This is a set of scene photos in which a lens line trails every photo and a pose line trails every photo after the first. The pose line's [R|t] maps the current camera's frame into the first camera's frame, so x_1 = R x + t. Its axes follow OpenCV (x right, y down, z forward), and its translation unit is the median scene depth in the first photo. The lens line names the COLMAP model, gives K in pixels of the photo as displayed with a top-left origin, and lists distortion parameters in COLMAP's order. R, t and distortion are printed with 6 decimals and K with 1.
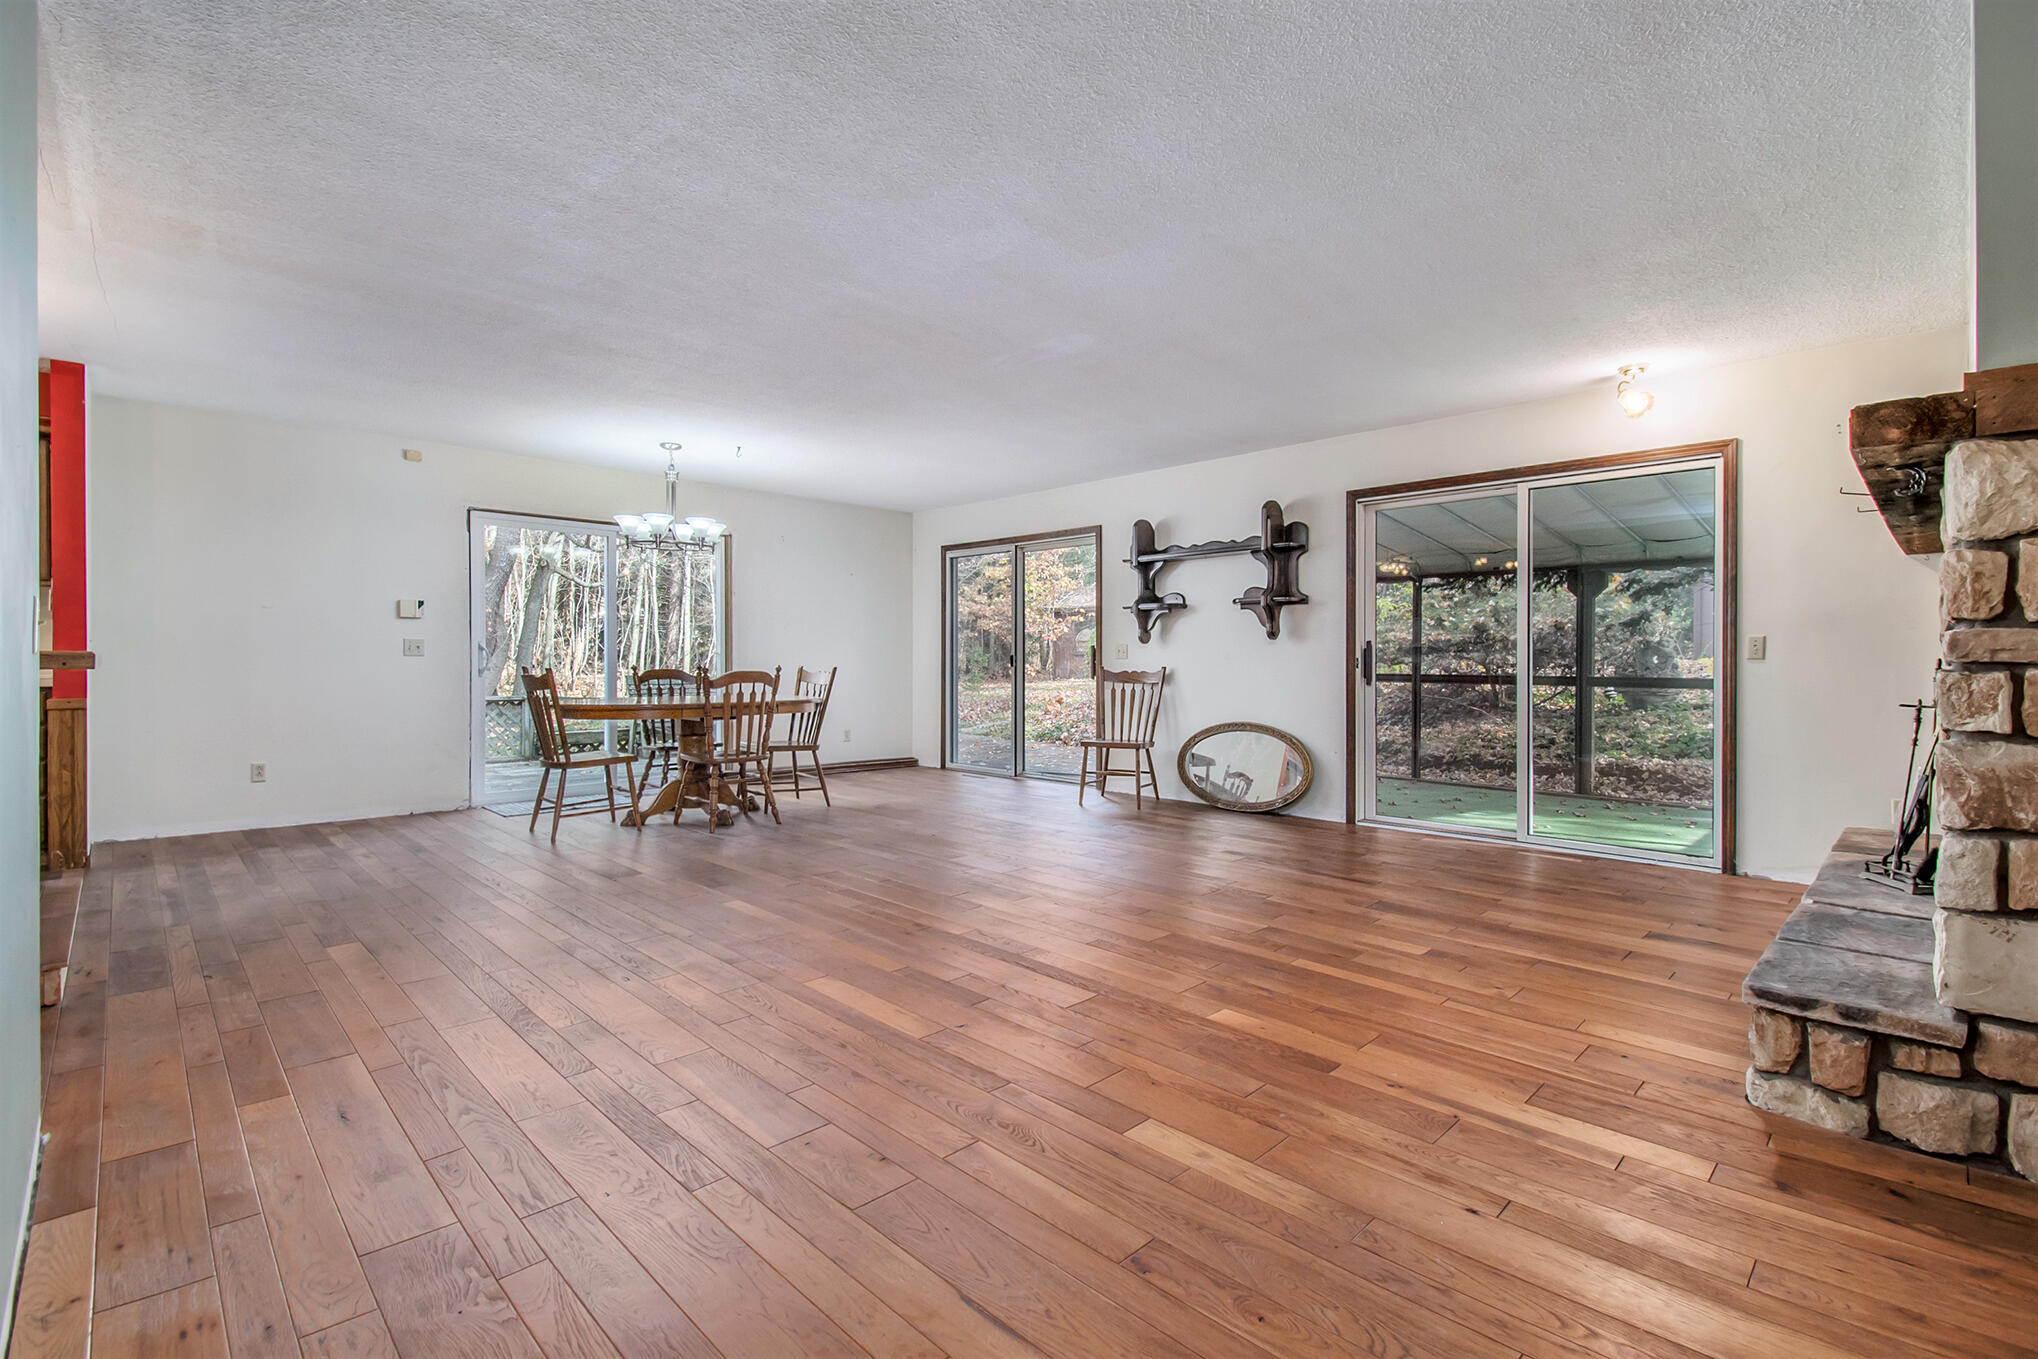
lens RADIAL K [[923.8, 0, 1015.3], [0, 923.8, 667.7], [0, 0, 1]] dist [-0.001914, -0.005417]
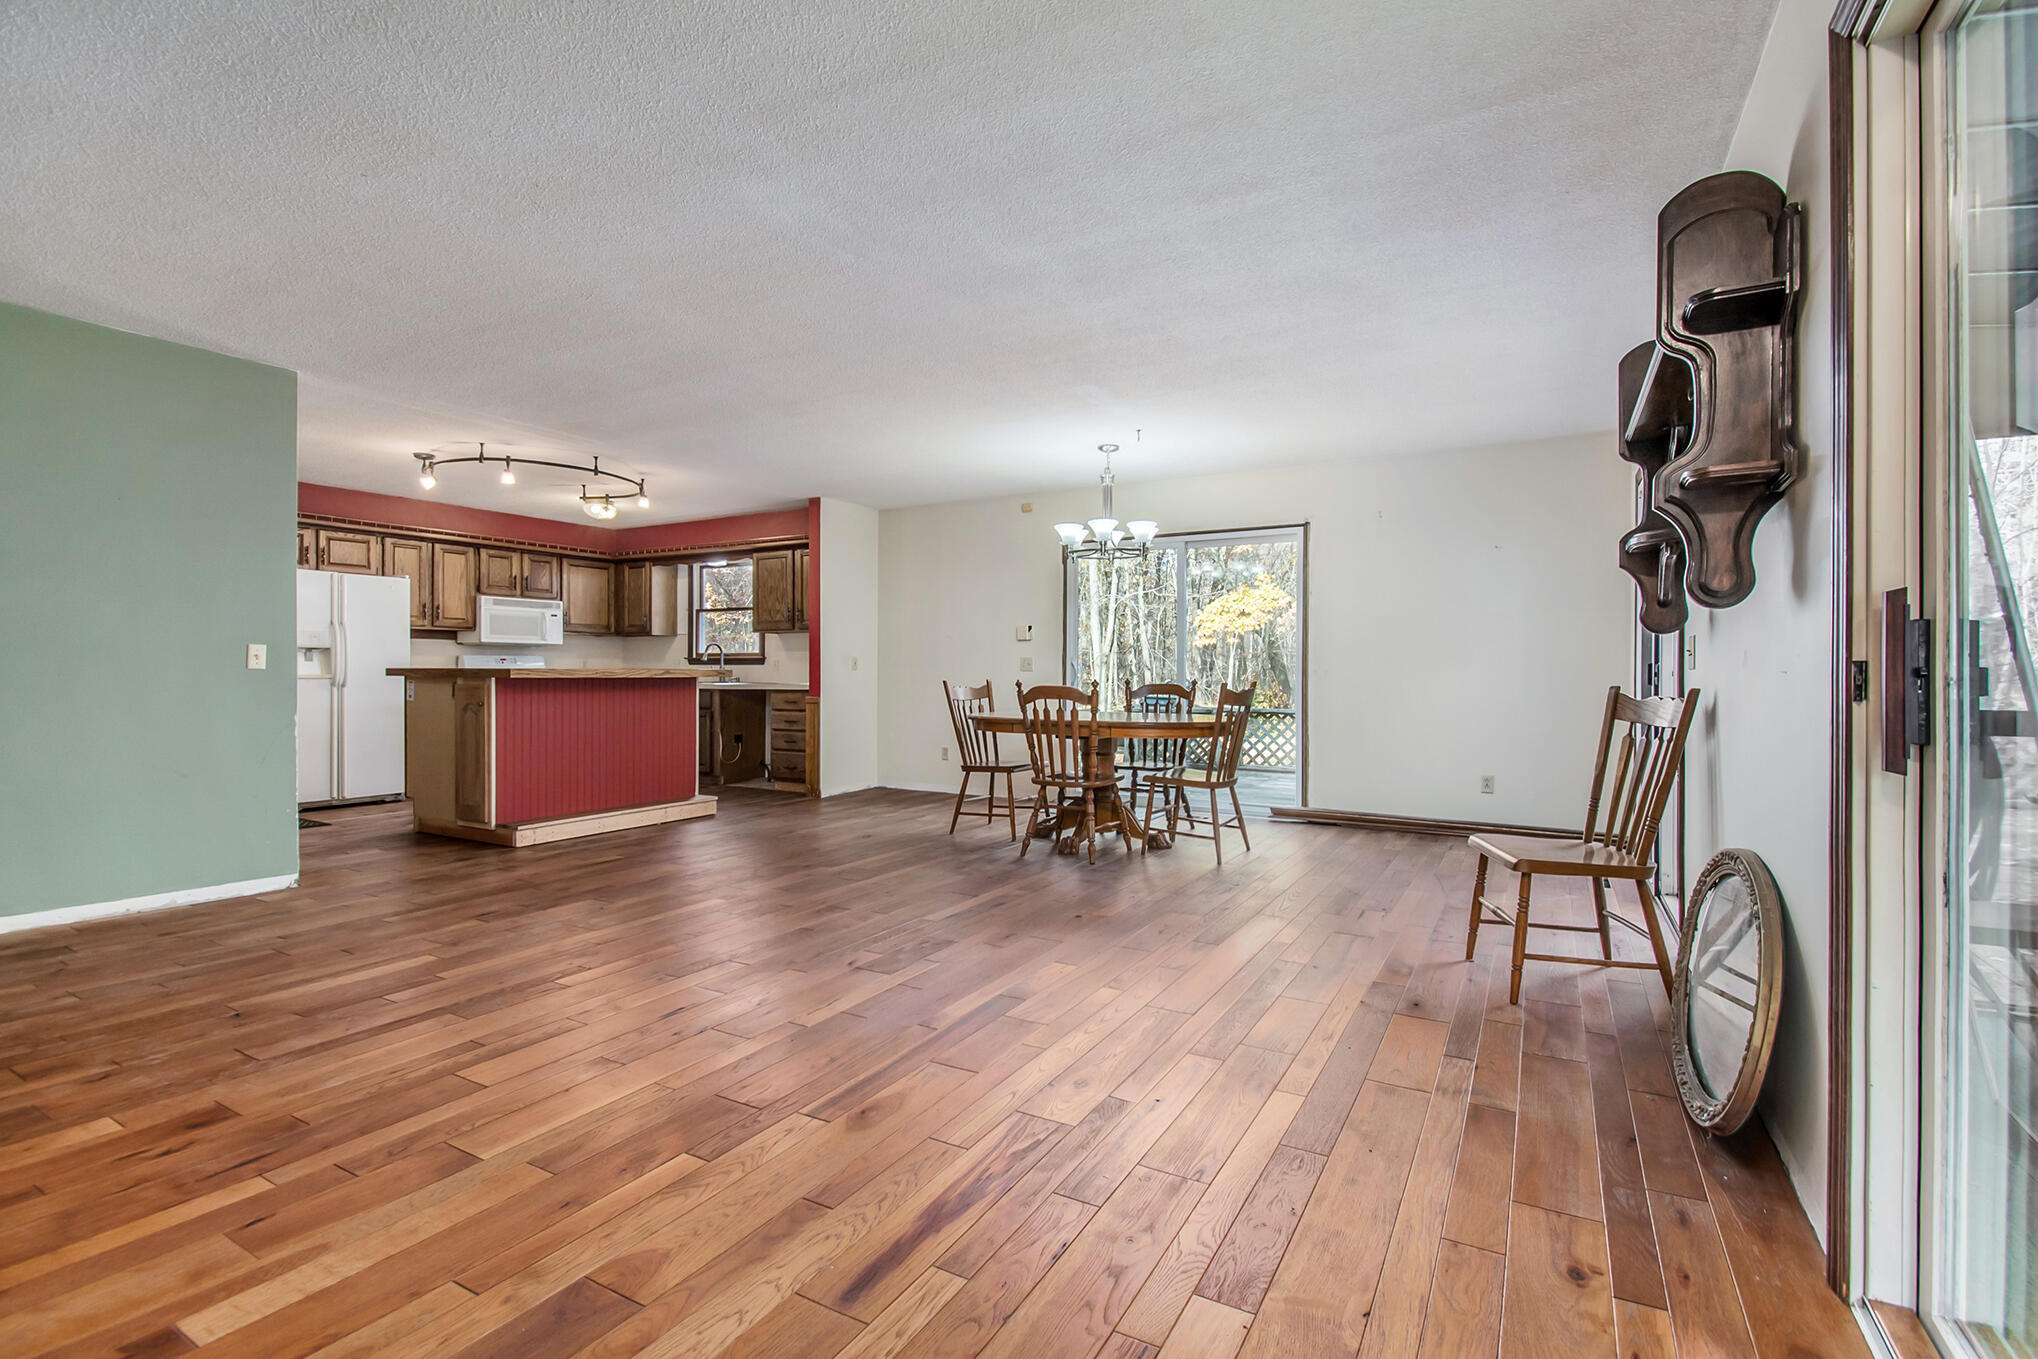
lens RADIAL K [[923.8, 0, 1046.0], [0, 923.8, 675.0], [0, 0, 1]] dist [-0.001914, -0.005417]
pose [[0.285982, -0.000979, -0.958235, 0.560156], [-0.008585, 0.999957, -0.003584, -0.003498], [0.958197, 0.009251, 0.285961, 0.727036]]
